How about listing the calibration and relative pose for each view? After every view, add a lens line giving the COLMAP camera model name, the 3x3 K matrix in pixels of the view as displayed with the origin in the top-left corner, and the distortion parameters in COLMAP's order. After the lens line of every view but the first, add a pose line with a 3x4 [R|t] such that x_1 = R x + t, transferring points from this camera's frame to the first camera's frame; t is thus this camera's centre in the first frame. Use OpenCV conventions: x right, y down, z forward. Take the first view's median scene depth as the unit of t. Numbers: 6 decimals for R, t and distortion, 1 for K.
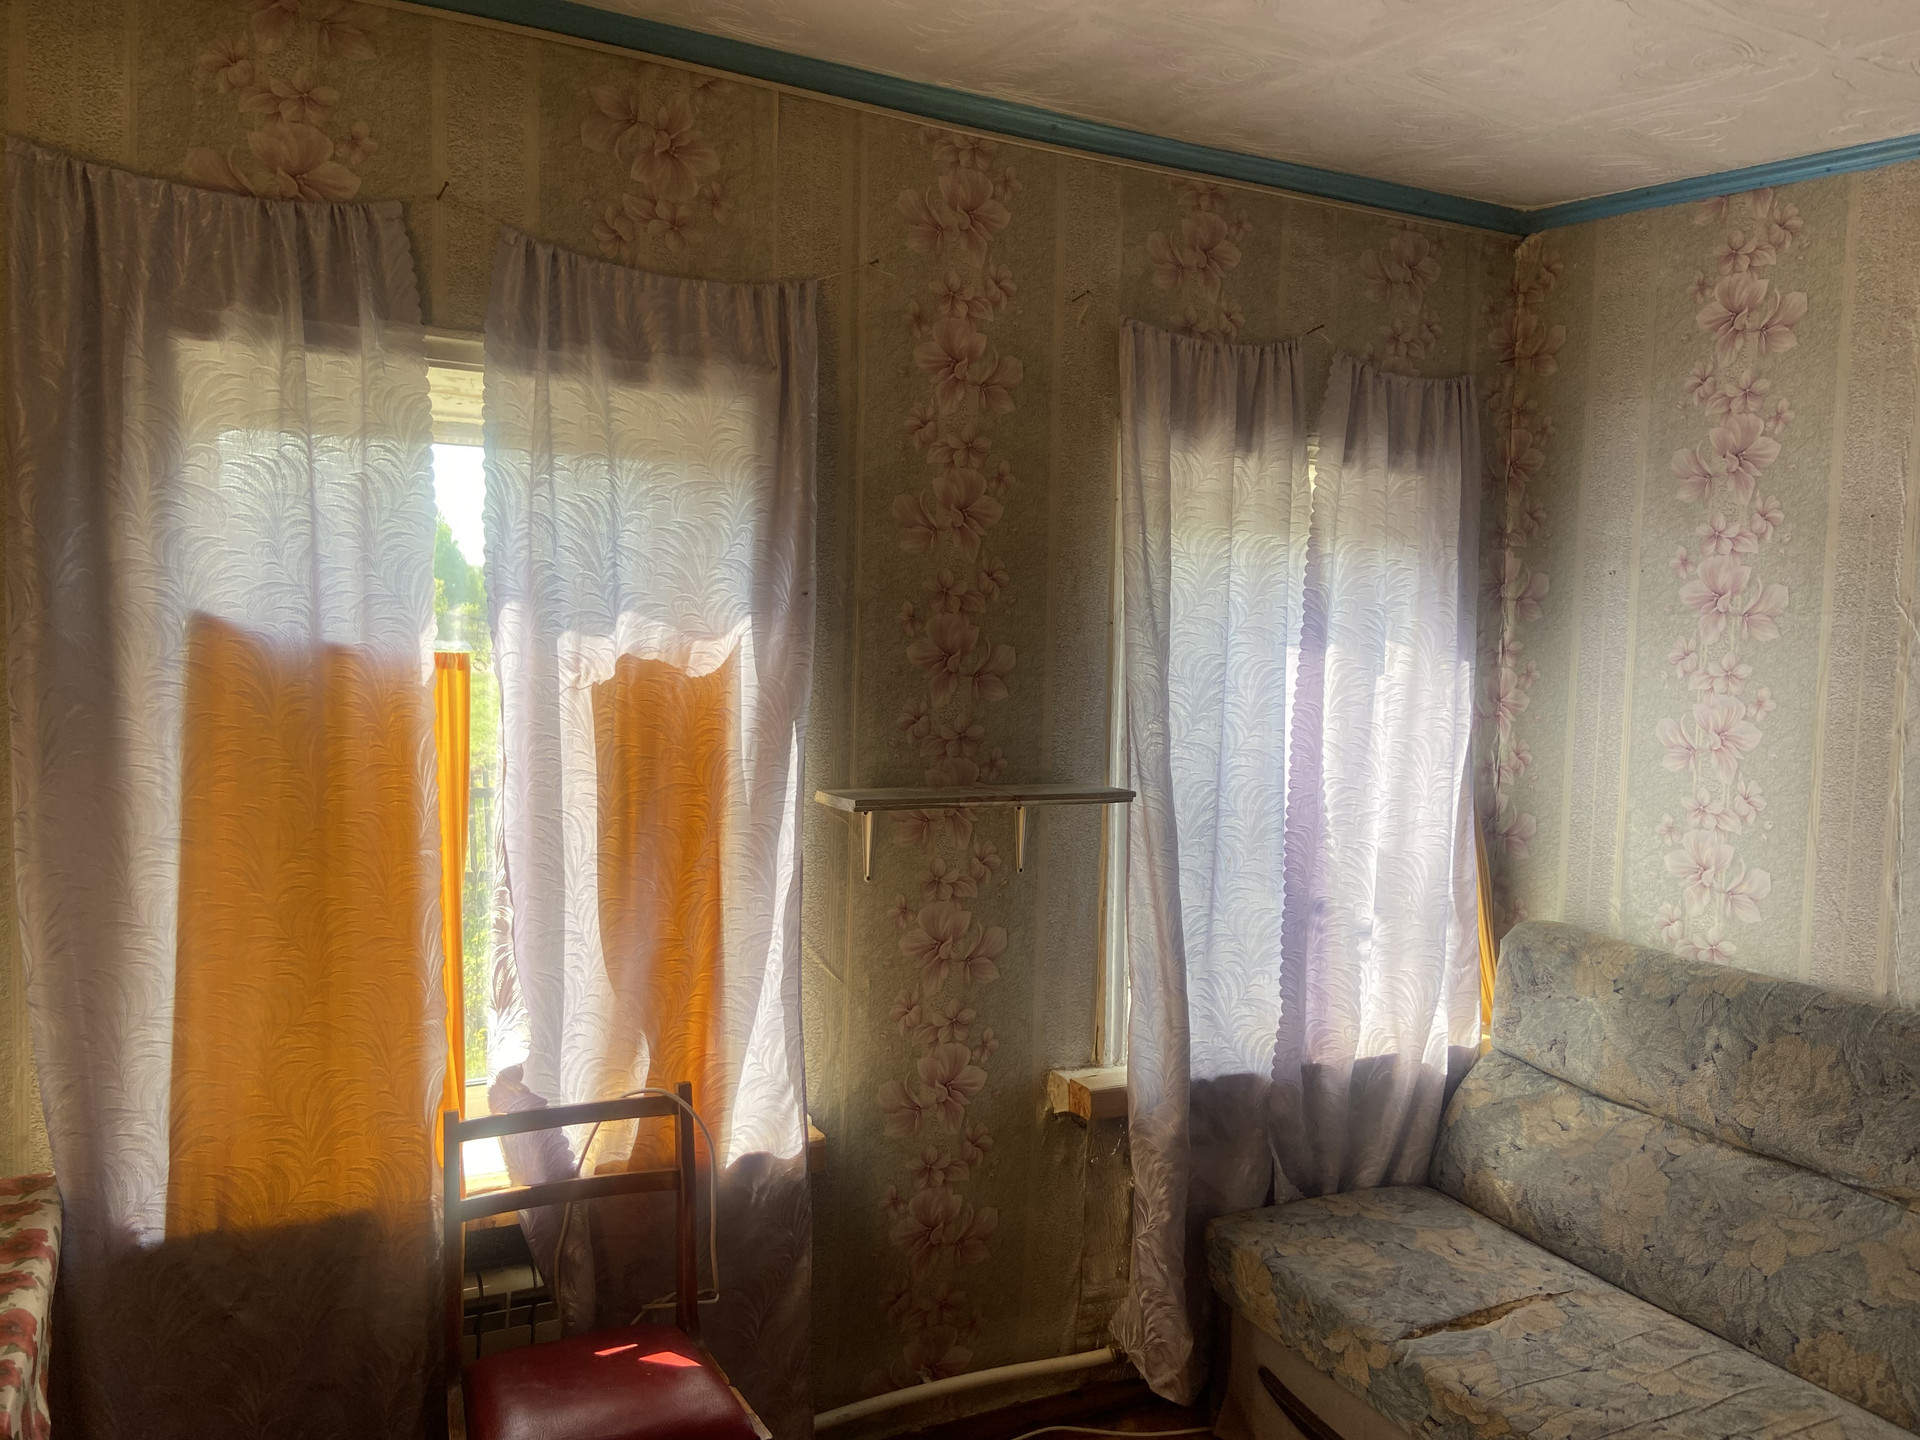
lens RADIAL K [[1442.6, 0, 960.9], [0, 1442.6, 716.2], [0, 0, 1]] dist [0.068531, -0.019510]
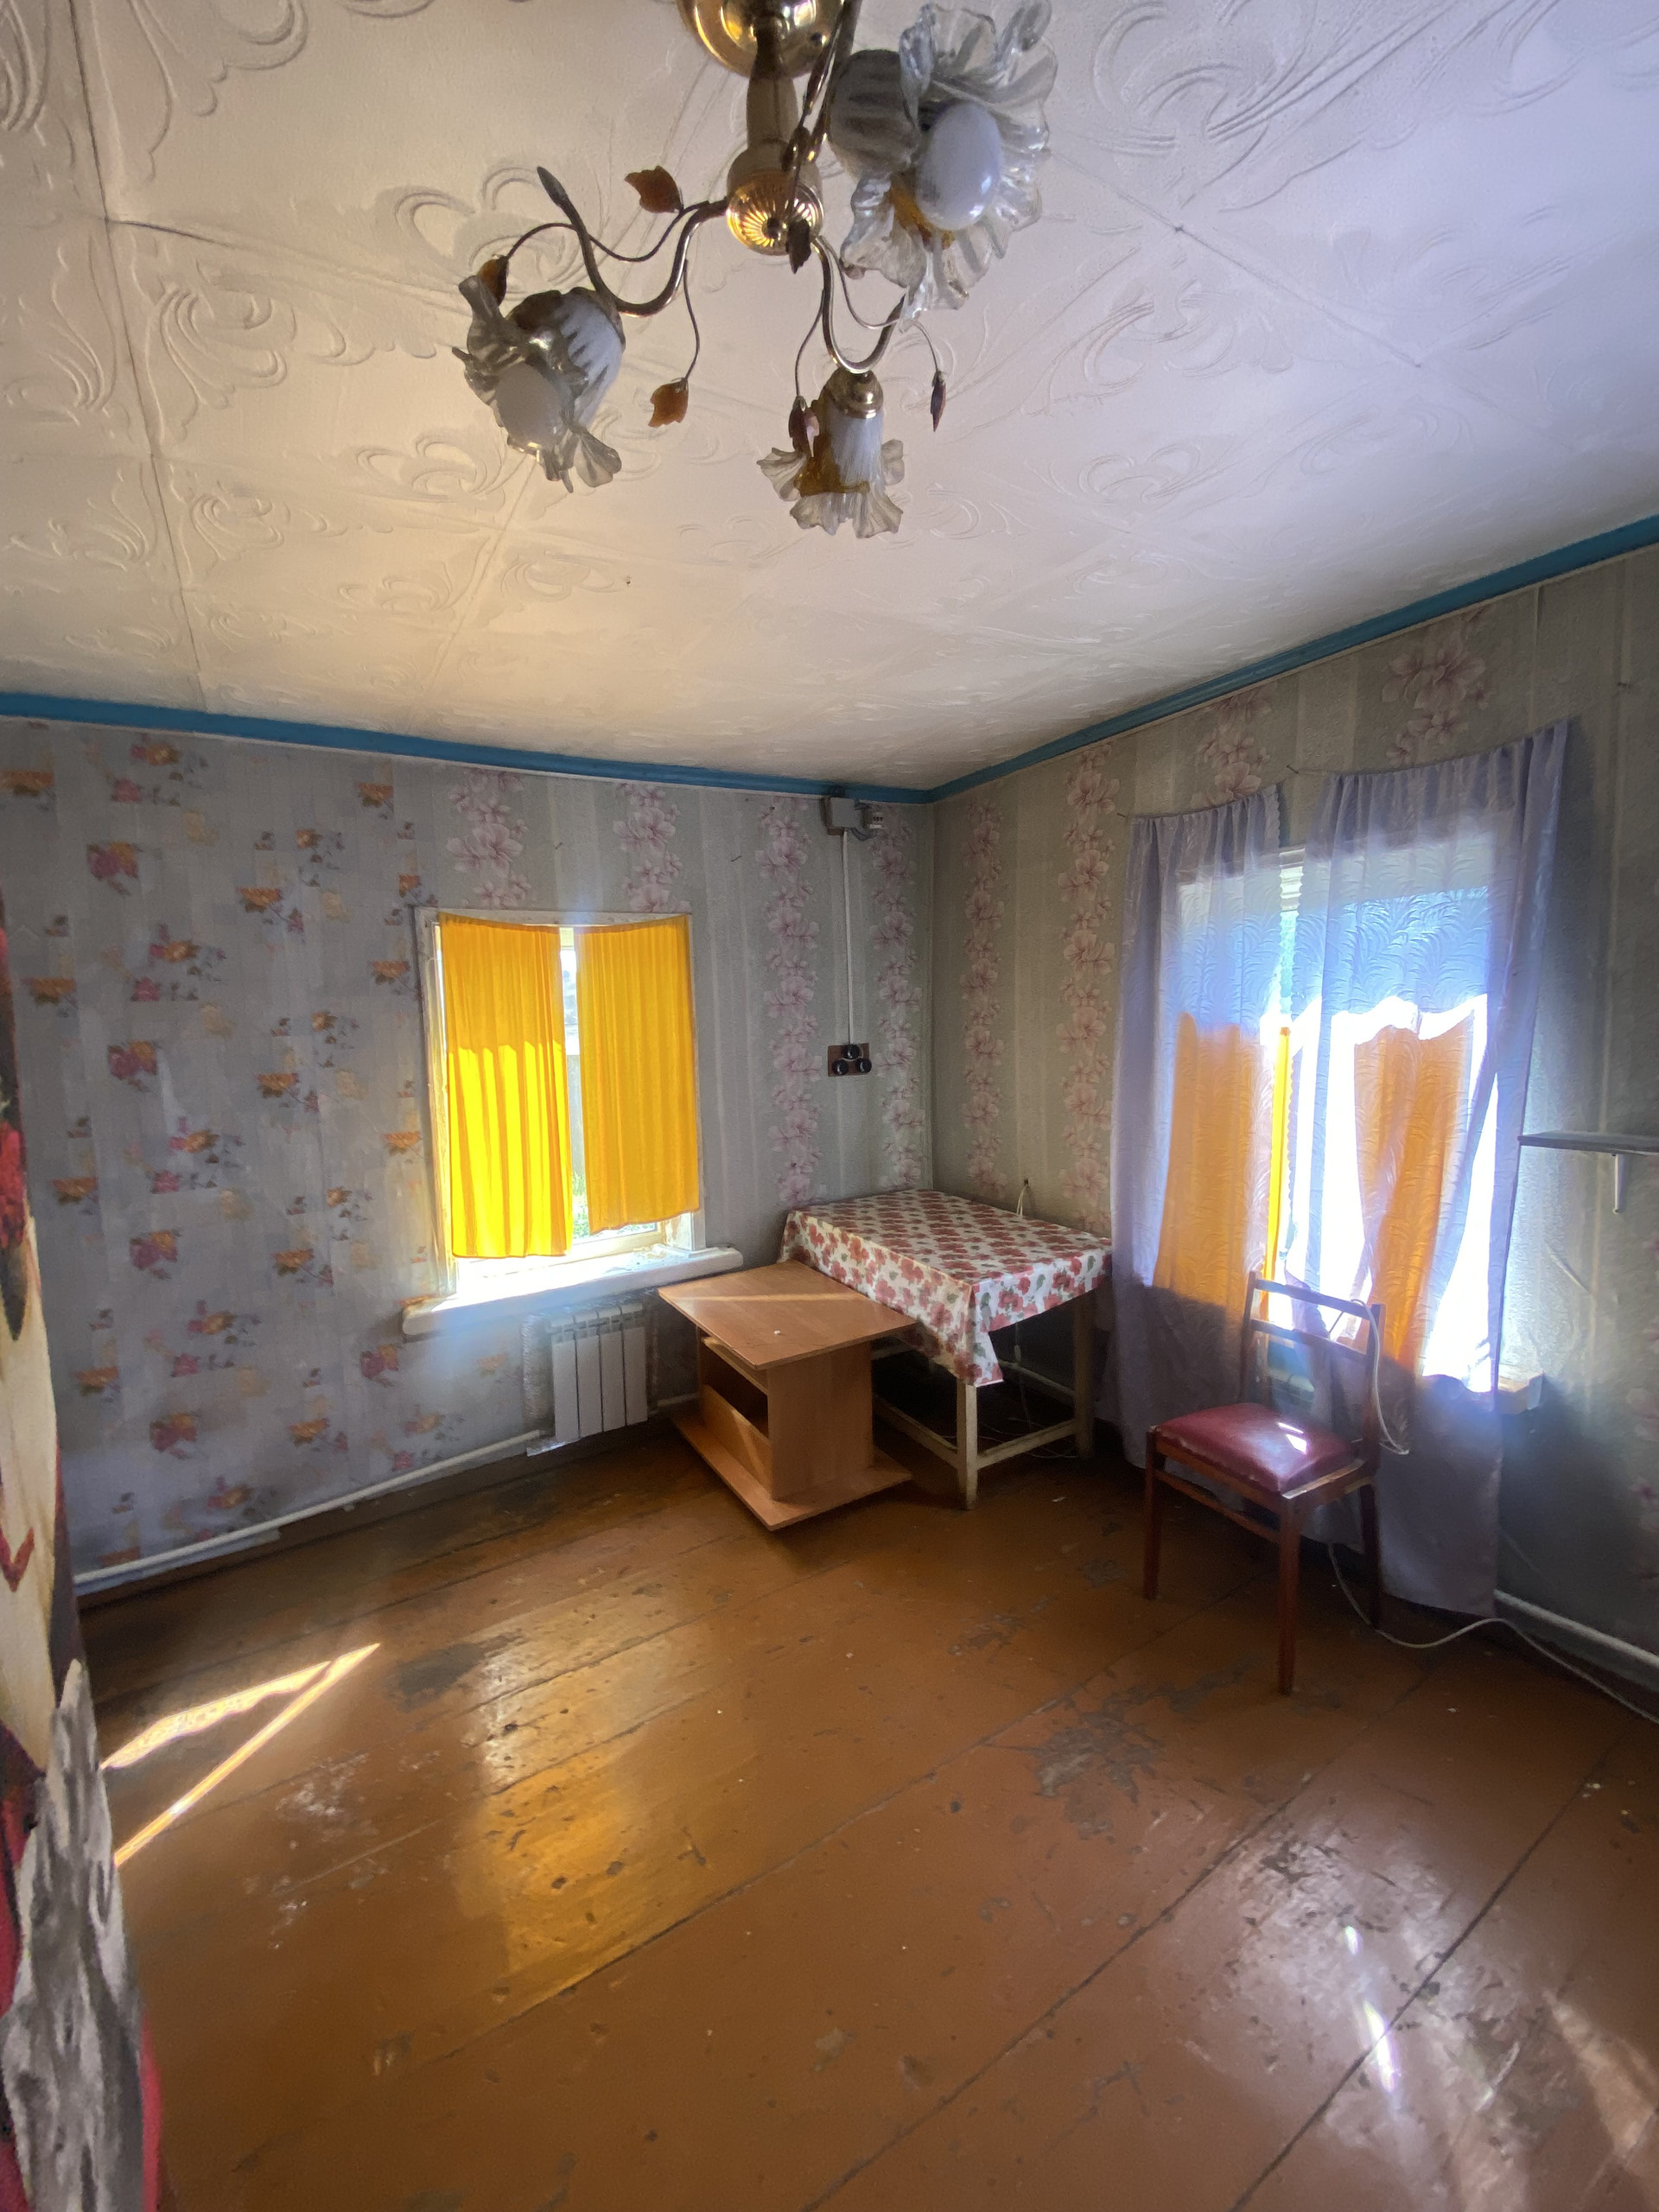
lens RADIAL K [[899.1, 0, 829.7], [0, 899.1, 1107.4], [0, 0, 1]] dist [-0.004086, -0.000424]
pose [[0.070715, 0.070289, -0.995017, 0.685414], [-0.027347, 0.997276, 0.068505, -0.003794], [0.997122, 0.022367, 0.072445, 0.339490]]
